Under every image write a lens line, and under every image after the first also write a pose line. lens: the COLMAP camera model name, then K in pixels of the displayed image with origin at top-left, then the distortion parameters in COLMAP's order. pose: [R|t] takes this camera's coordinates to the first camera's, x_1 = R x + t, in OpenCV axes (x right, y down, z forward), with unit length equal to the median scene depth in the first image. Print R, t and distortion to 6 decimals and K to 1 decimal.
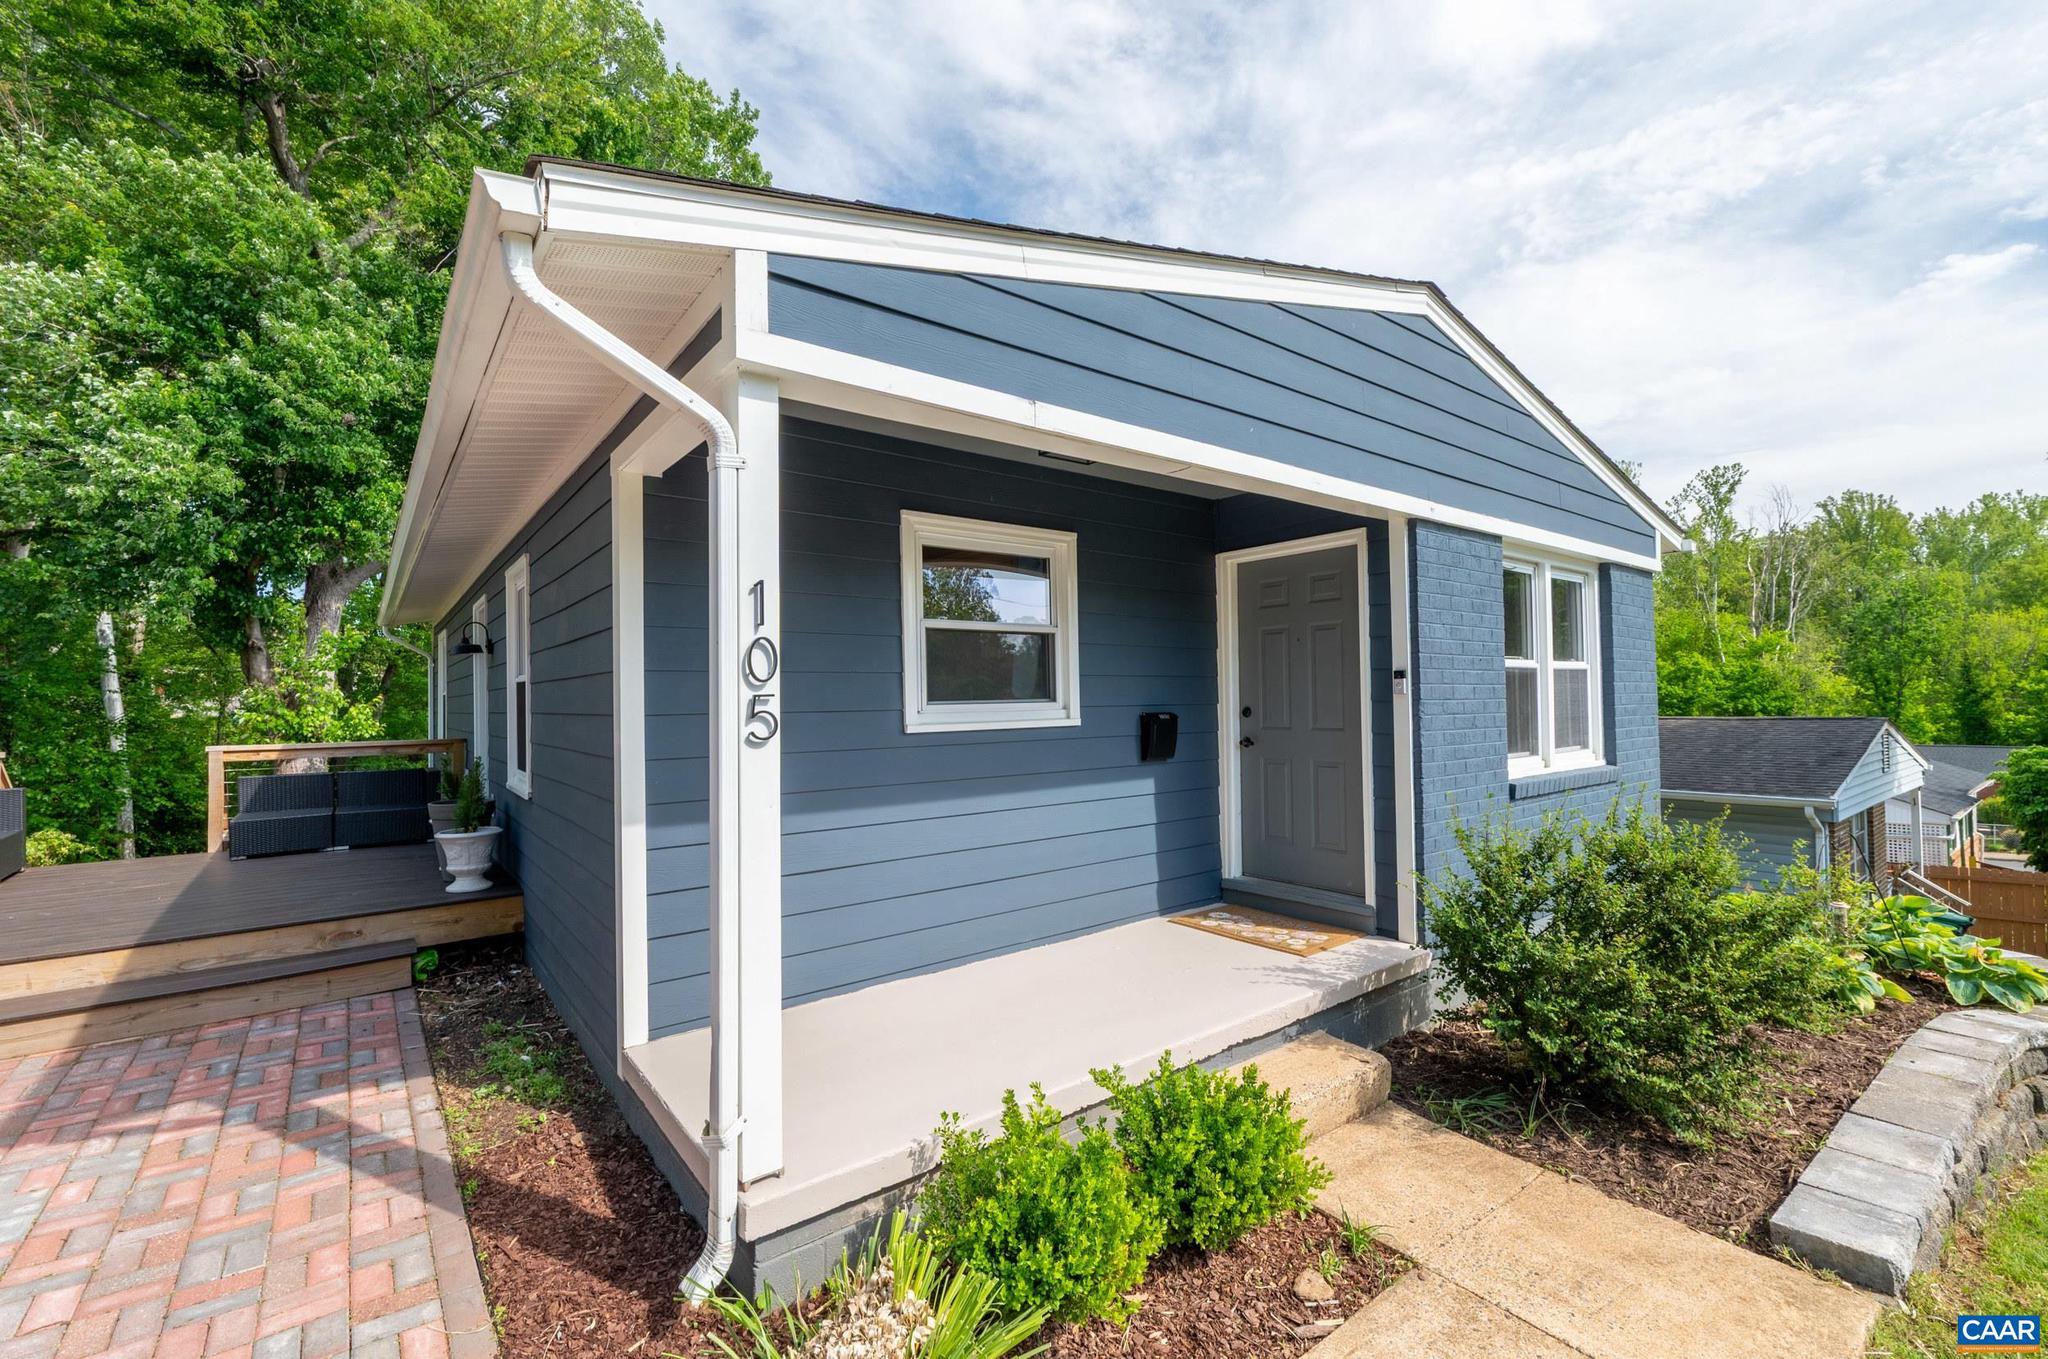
lens RADIAL K [[856.6, 0, 1014.5], [0, 856.6, 684.8], [0, 0, 1]] dist [0.000199, 0.000286]
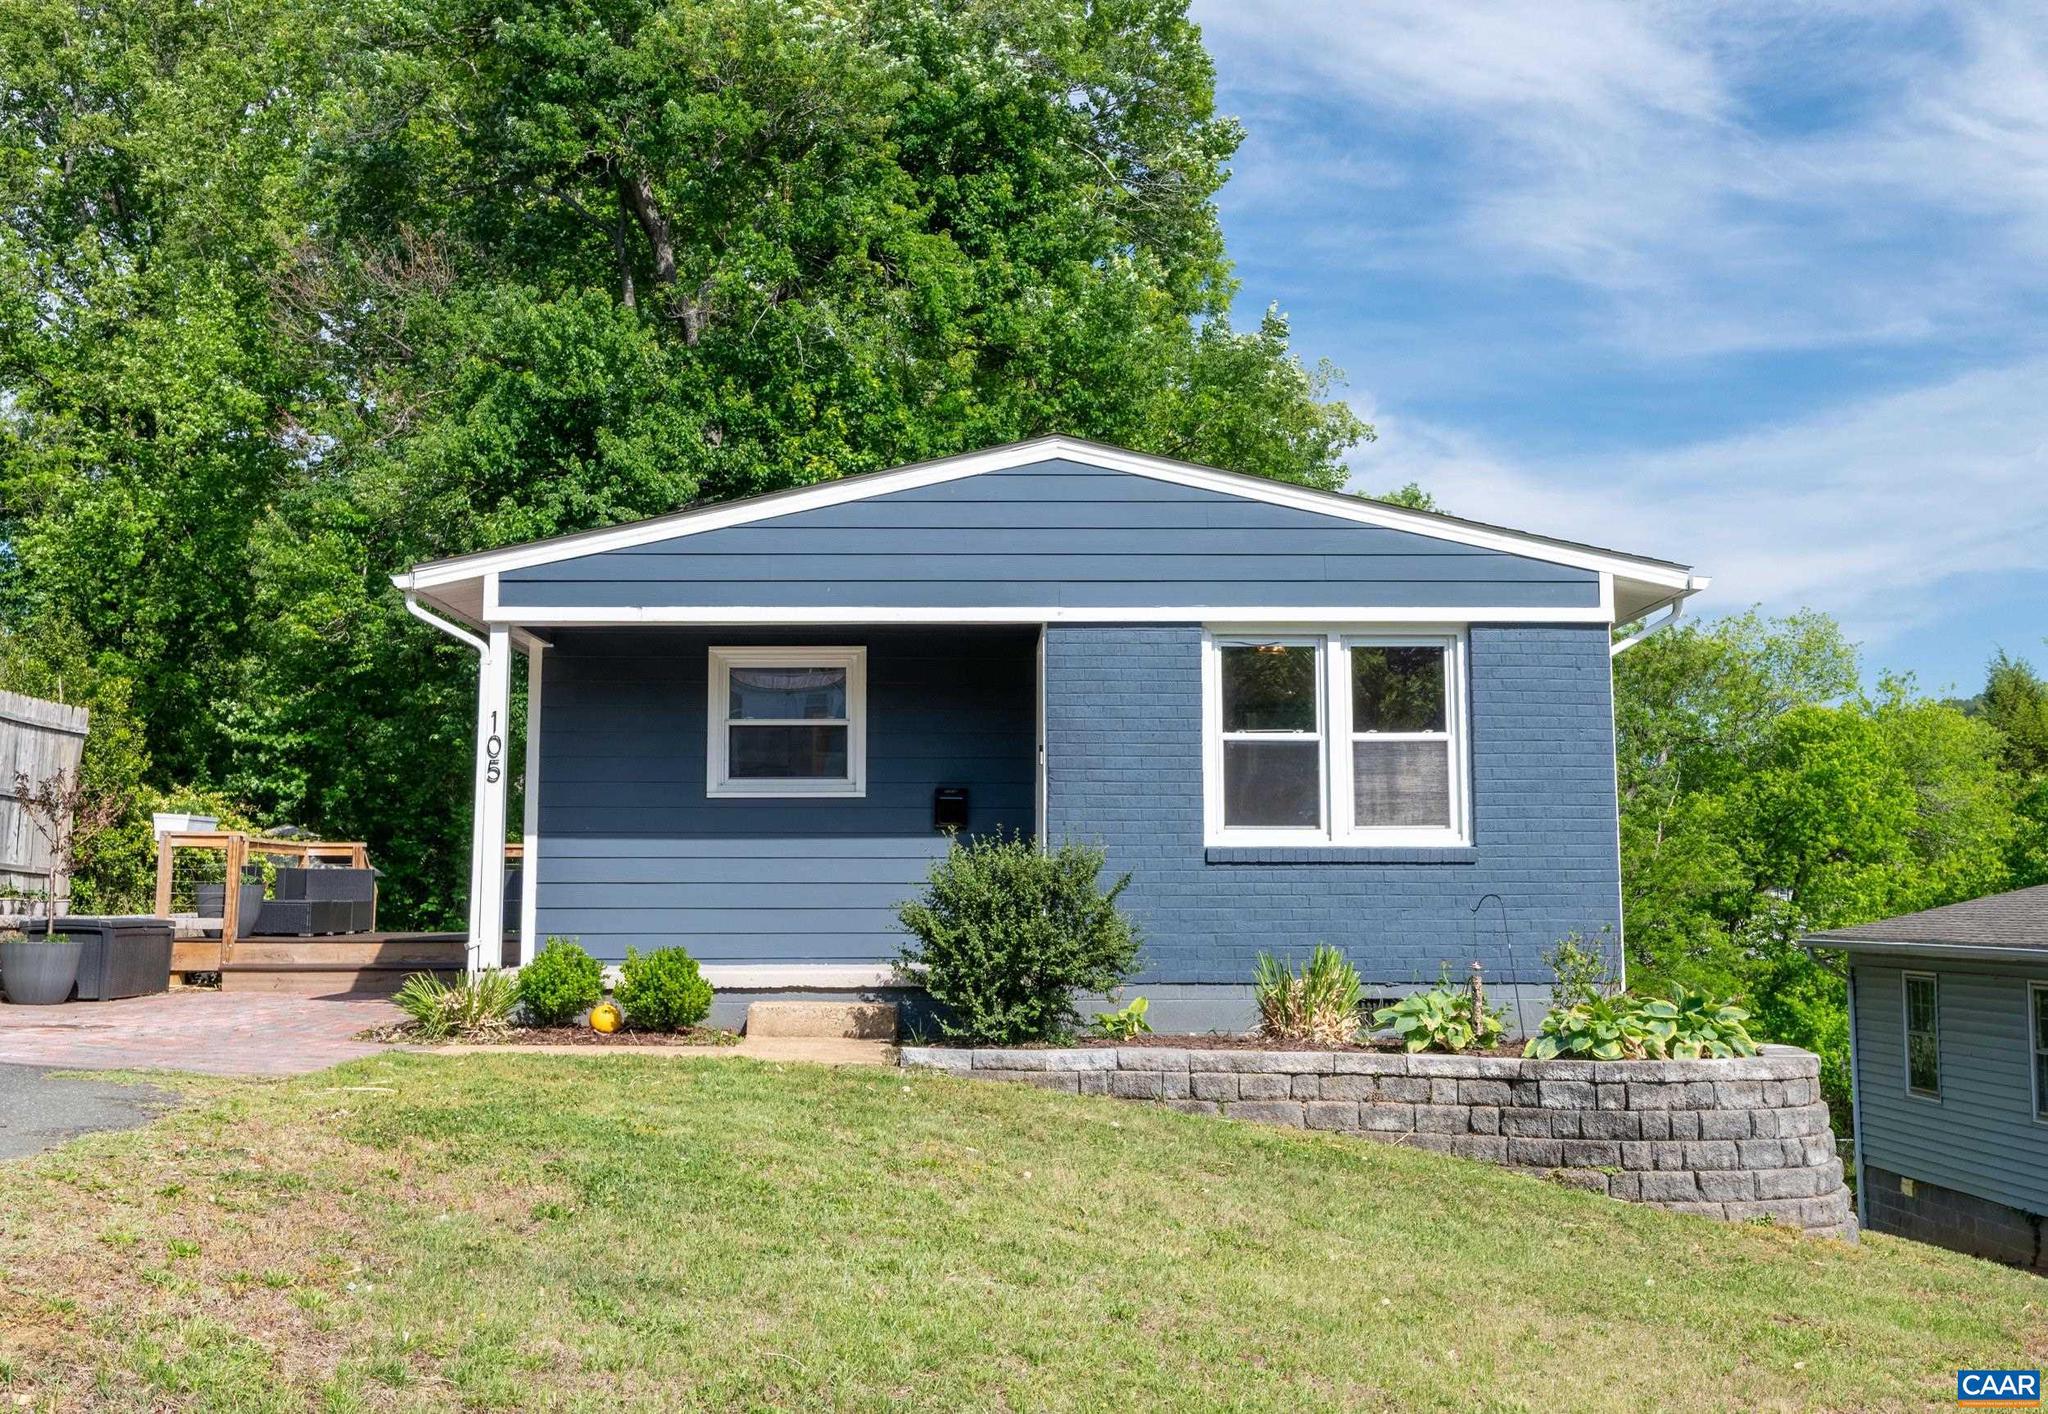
lens RADIAL K [[2032.1, 0, 1072.2], [0, 2032.1, 642.9], [0, 0, 1]] dist [-0.001964, 0.000000]
pose [[0.819229, -0.059943, -0.570325, 2.062651], [0.000382, 0.994579, -0.103984, 0.134011], [0.573467, 0.084969, 0.814811, -1.300430]]
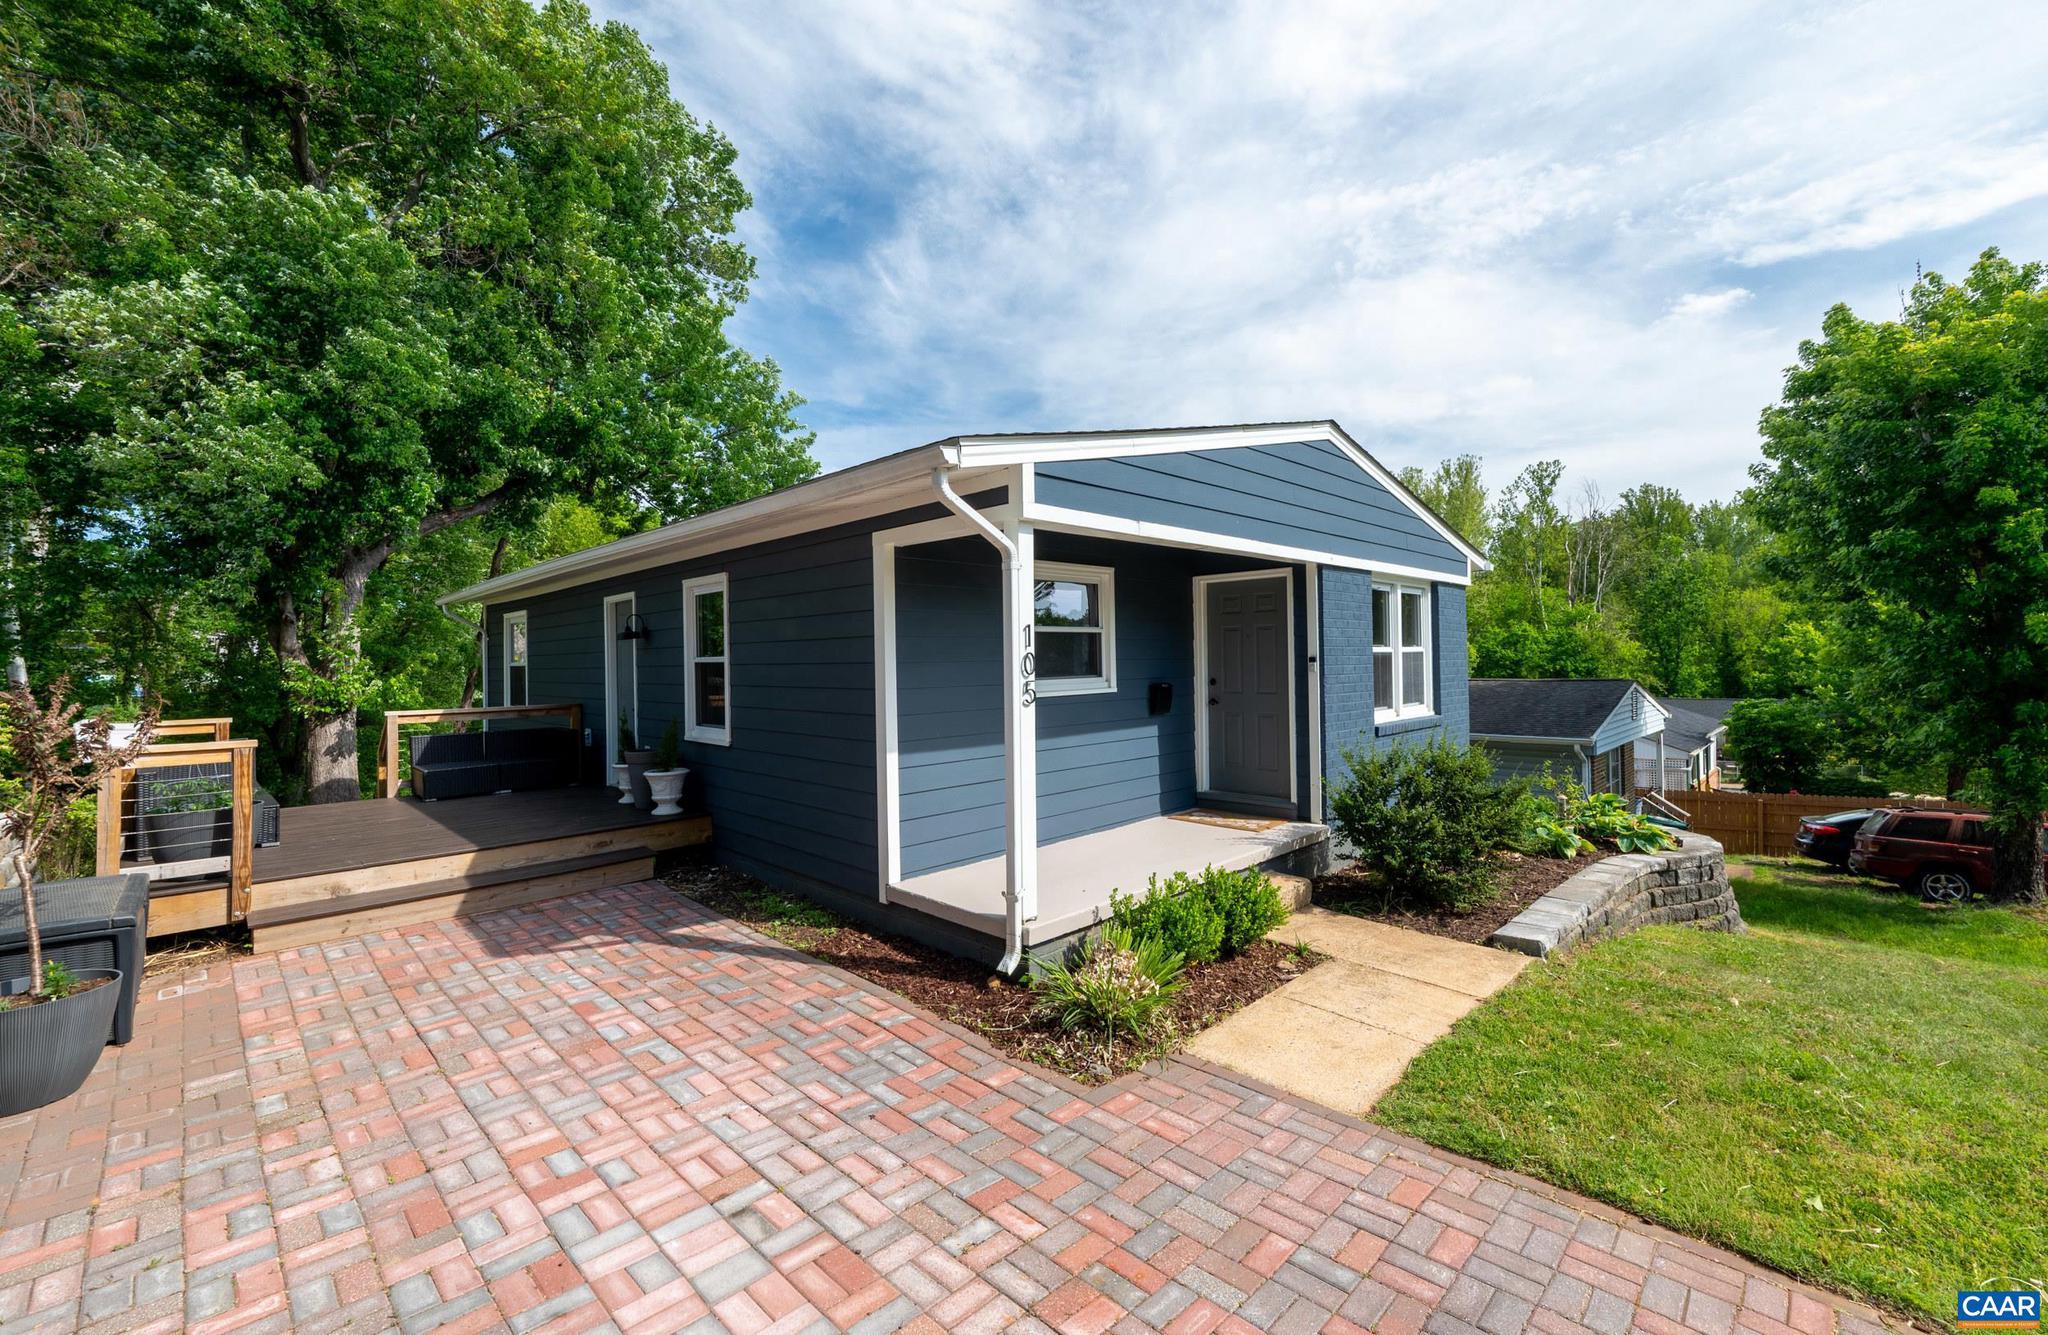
lens RADIAL K [[827.5, 0, 1040.1], [0, 827.5, 651.7], [0, 0, 1]] dist [0.000833, 0.000675]
pose [[0.990320, 0.000756, 0.138798, -0.268303], [-0.001627, 0.999980, 0.006158, -0.034299], [-0.138791, -0.006324, 0.990302, -0.463346]]
